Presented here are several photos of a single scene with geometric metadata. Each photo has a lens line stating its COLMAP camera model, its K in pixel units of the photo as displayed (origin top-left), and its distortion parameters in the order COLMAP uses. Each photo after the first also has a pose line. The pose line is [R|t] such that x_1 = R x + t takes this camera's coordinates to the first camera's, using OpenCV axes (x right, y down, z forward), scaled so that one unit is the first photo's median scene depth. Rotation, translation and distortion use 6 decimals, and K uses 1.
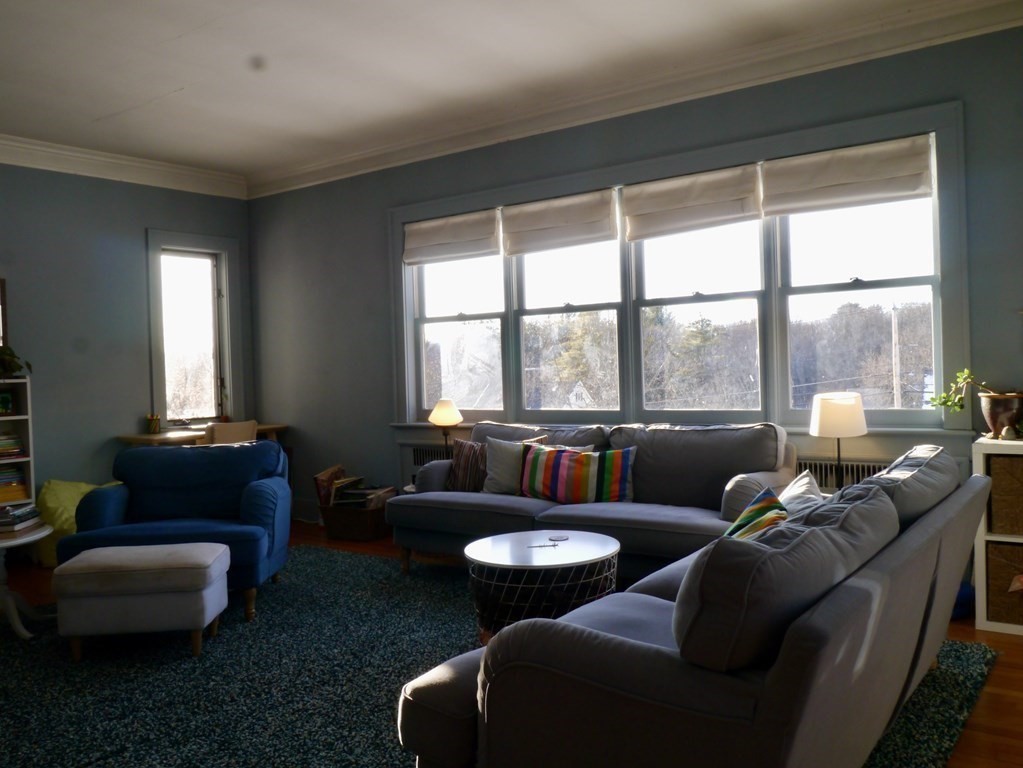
lens RADIAL K [[850.5, 0, 511.4], [0, 850.5, 381.2], [0, 0, 1]] dist [-0.051874, -0.000882]
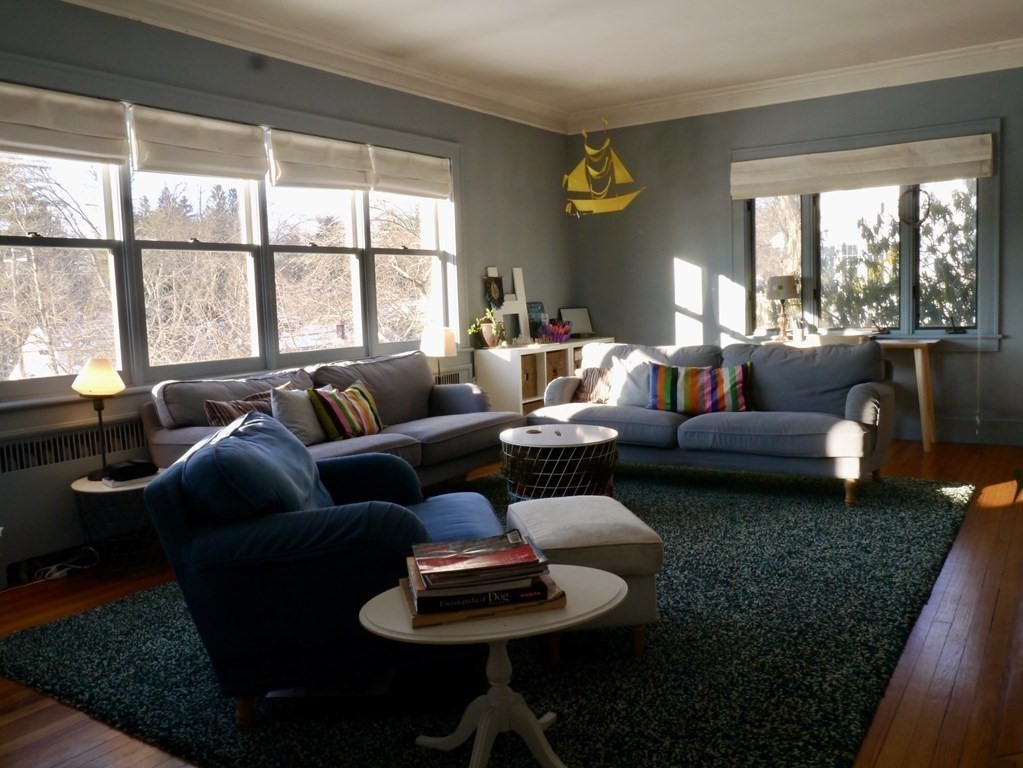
lens RADIAL K [[850.5, 0, 510.9], [0, 850.5, 386.0], [0, 0, 1]] dist [-0.051874, -0.000882]
pose [[-0.047315, -0.075496, 0.996023, -0.887184], [0.044652, 0.995983, 0.077614, 0.006239], [-0.997882, 0.048147, -0.043754, 0.776741]]
